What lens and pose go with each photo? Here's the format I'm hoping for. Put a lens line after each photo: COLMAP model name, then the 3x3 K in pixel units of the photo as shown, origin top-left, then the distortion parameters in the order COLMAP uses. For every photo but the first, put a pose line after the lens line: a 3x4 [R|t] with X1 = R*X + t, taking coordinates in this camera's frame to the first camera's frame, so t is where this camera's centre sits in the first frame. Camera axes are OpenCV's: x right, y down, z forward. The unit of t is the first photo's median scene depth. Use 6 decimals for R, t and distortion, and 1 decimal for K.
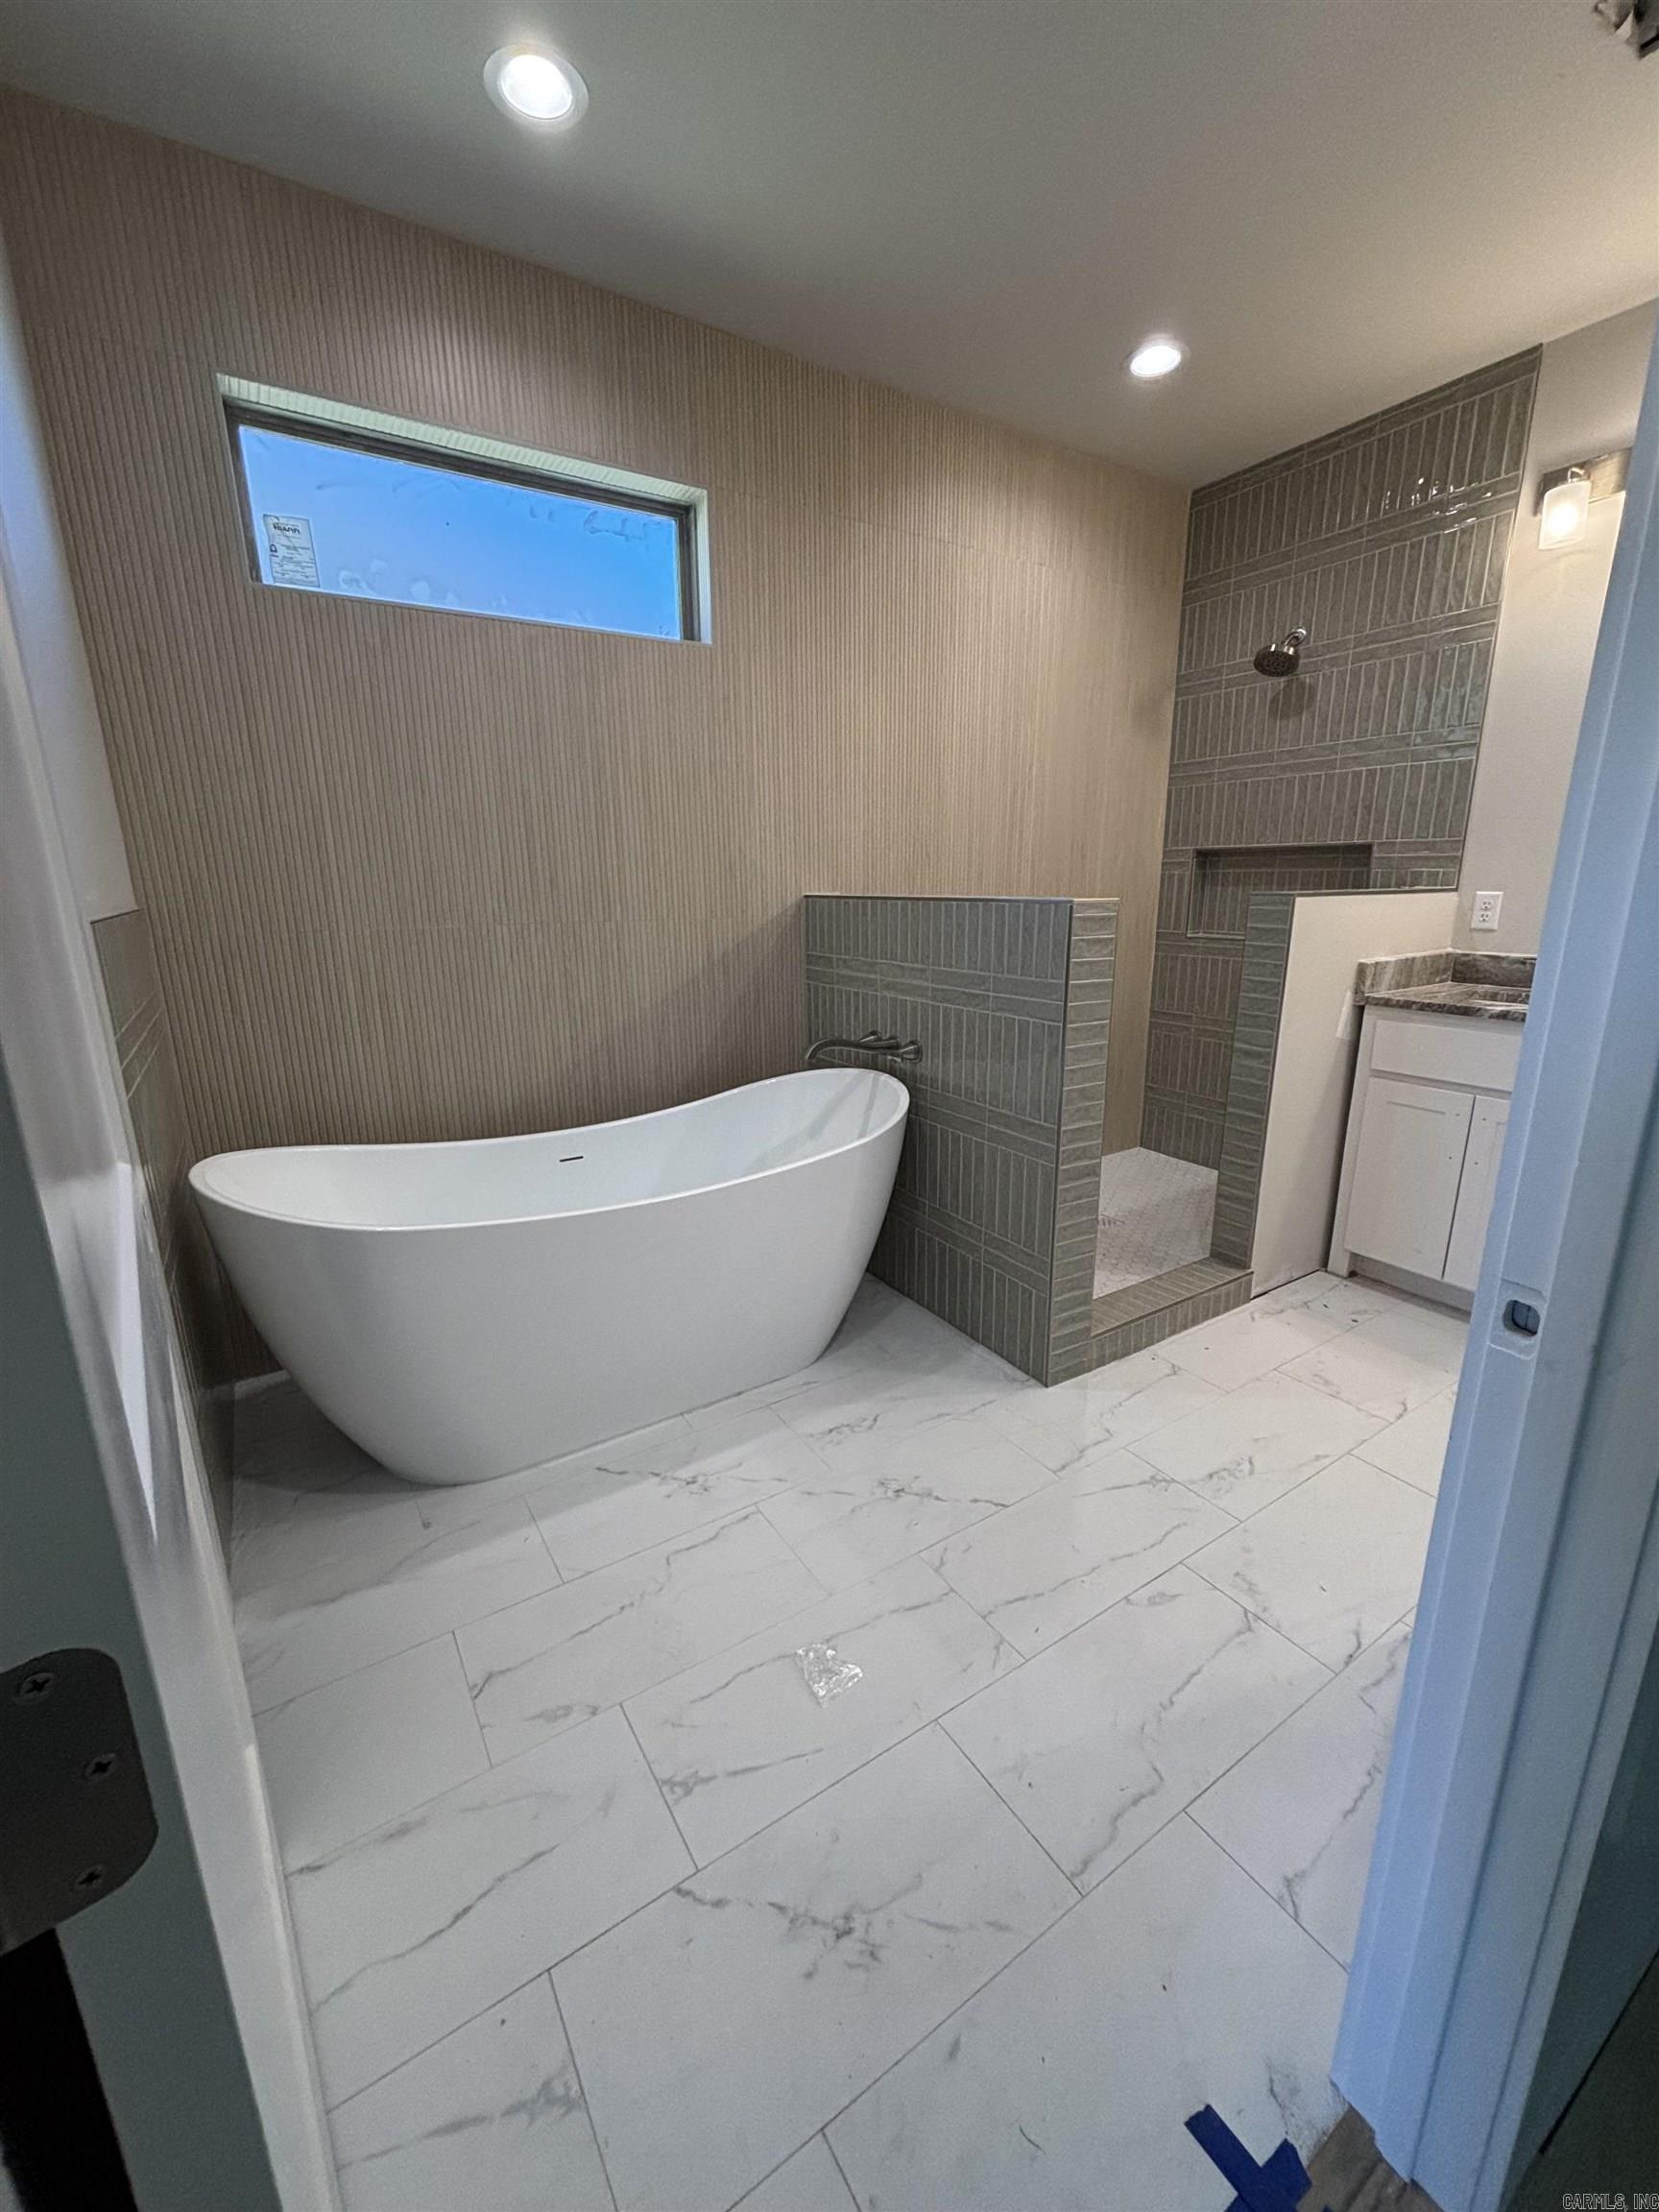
lens RADIAL K [[882.4, 0, 817.4], [0, 882.4, 1103.7], [0, 0, 1]] dist [-0.003964, -0.000729]
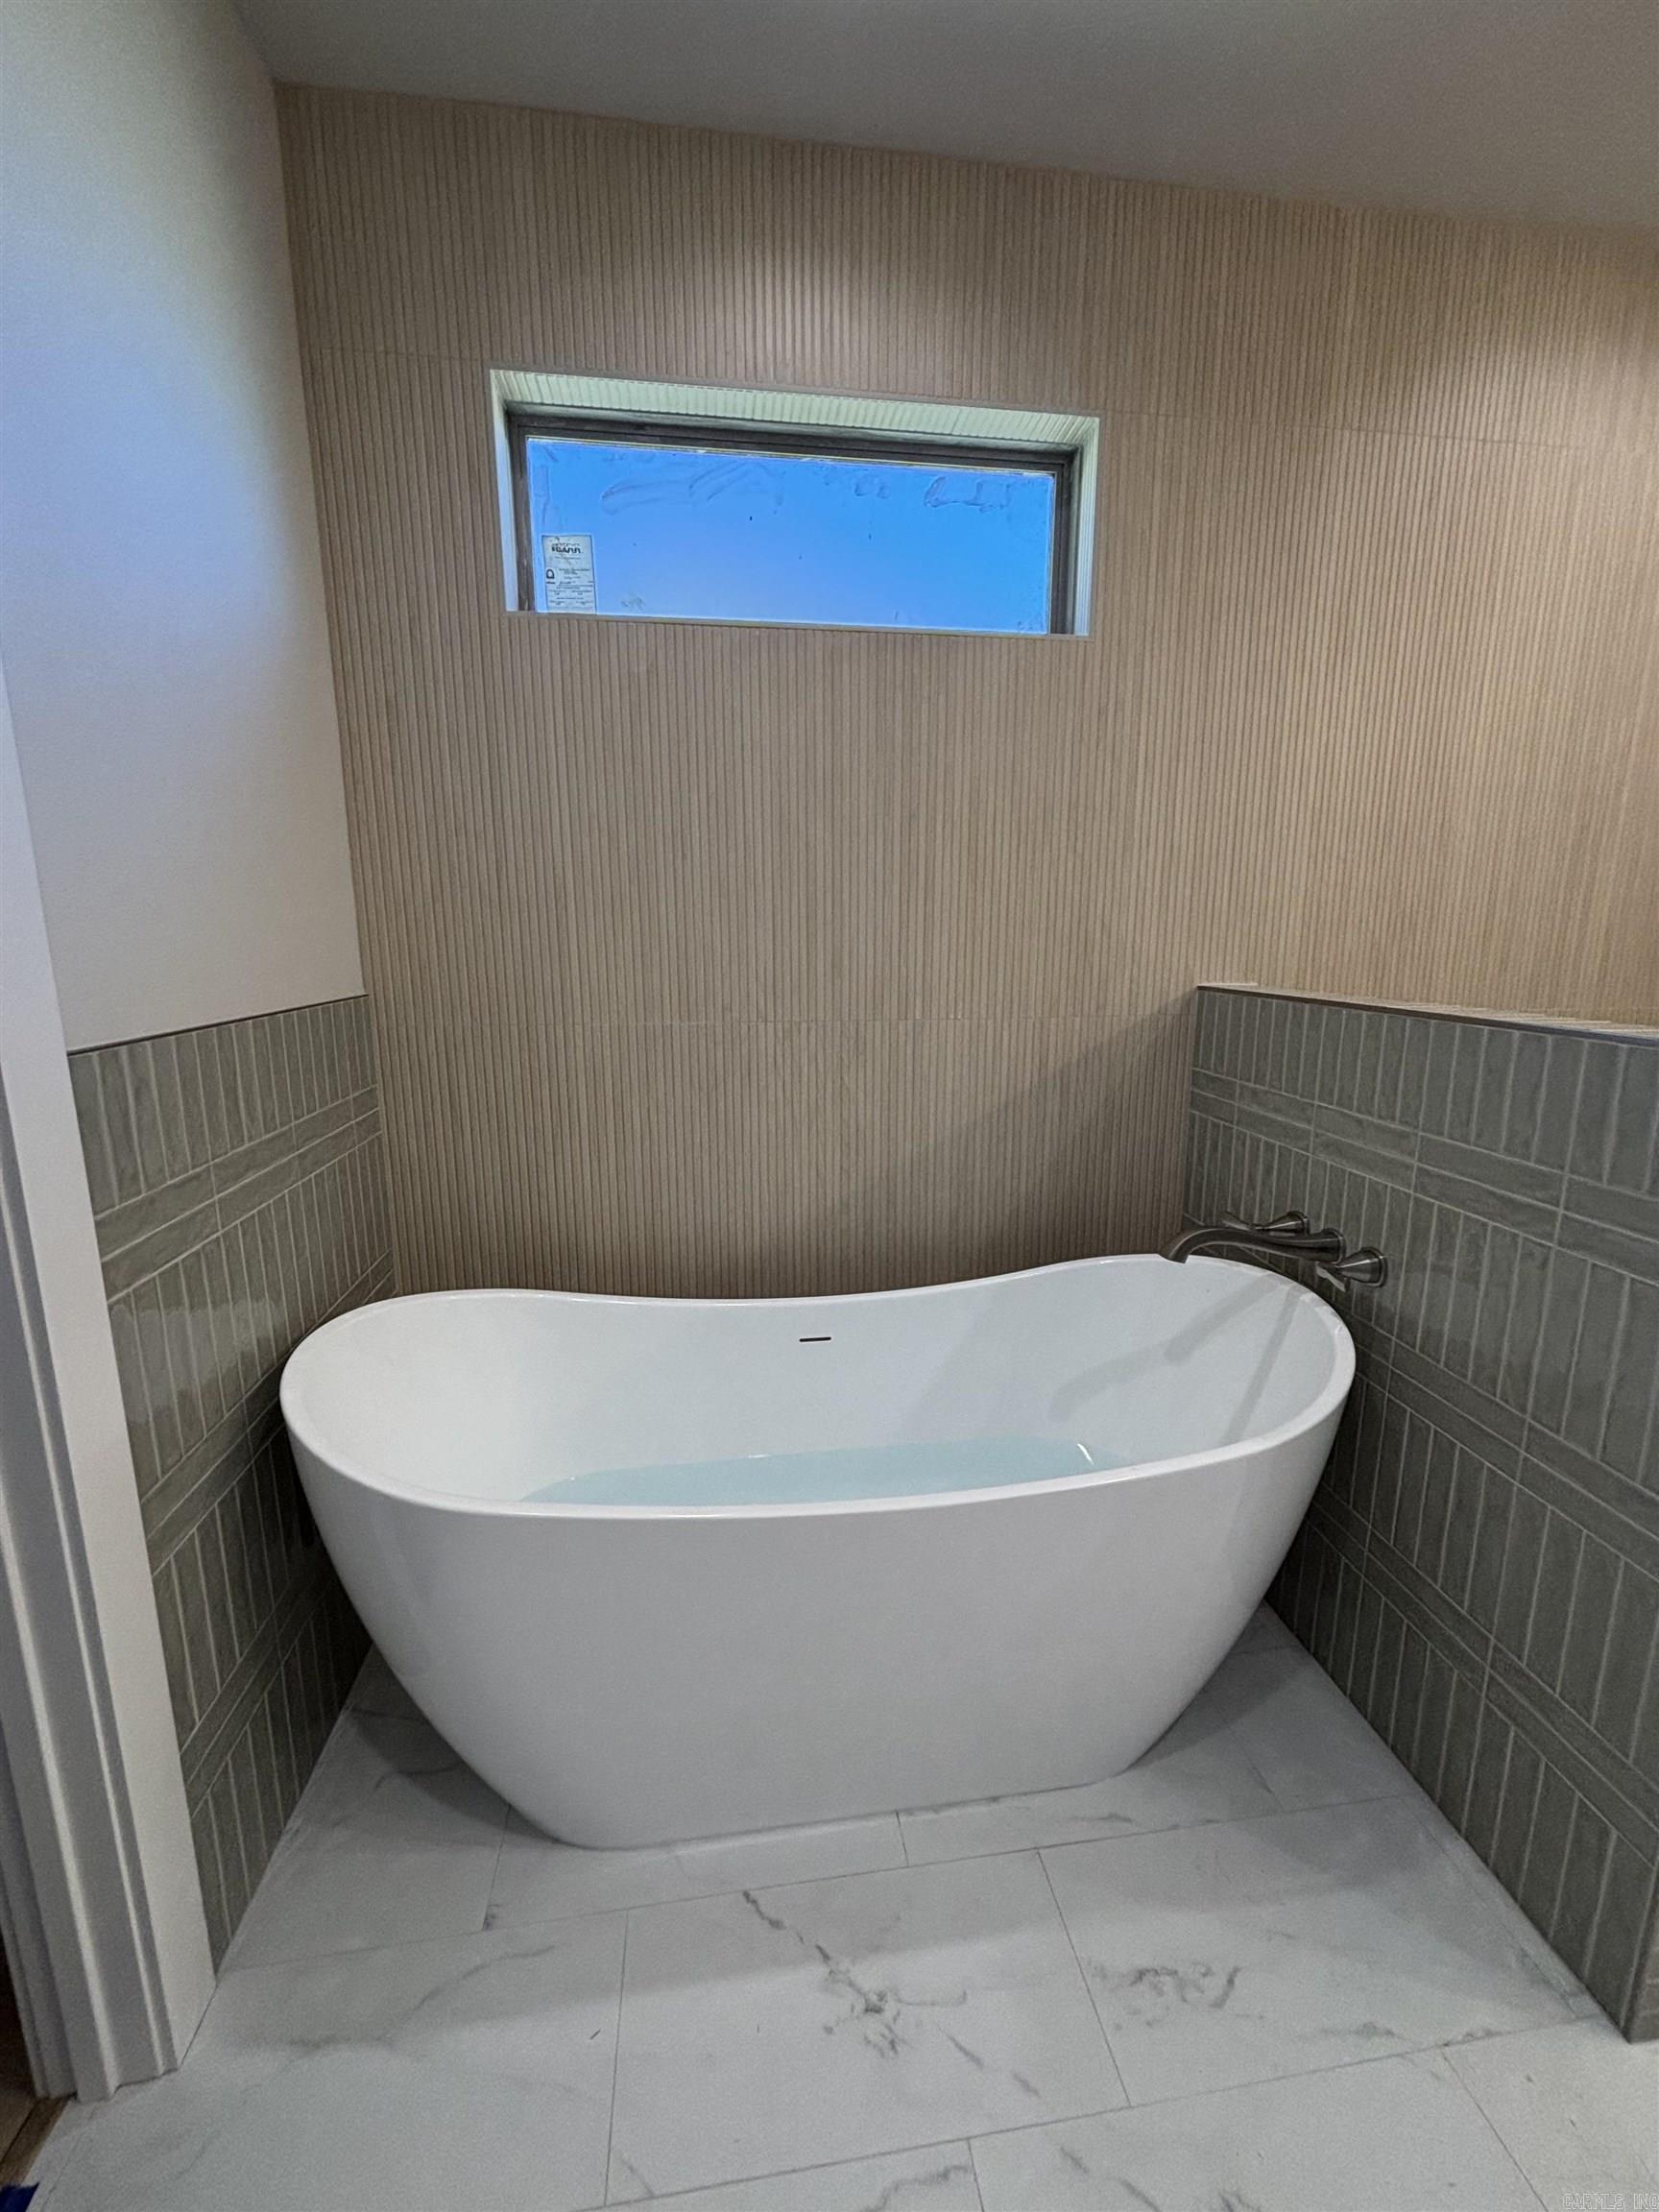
lens RADIAL K [[882.4, 0, 817.4], [0, 882.4, 1103.7], [0, 0, 1]] dist [-0.003964, -0.000729]
pose [[0.907954, 0.089697, -0.409357, 0.006294], [-0.109238, 0.993712, -0.024551, -0.113879], [0.404581, 0.067008, 0.912044, 0.313619]]
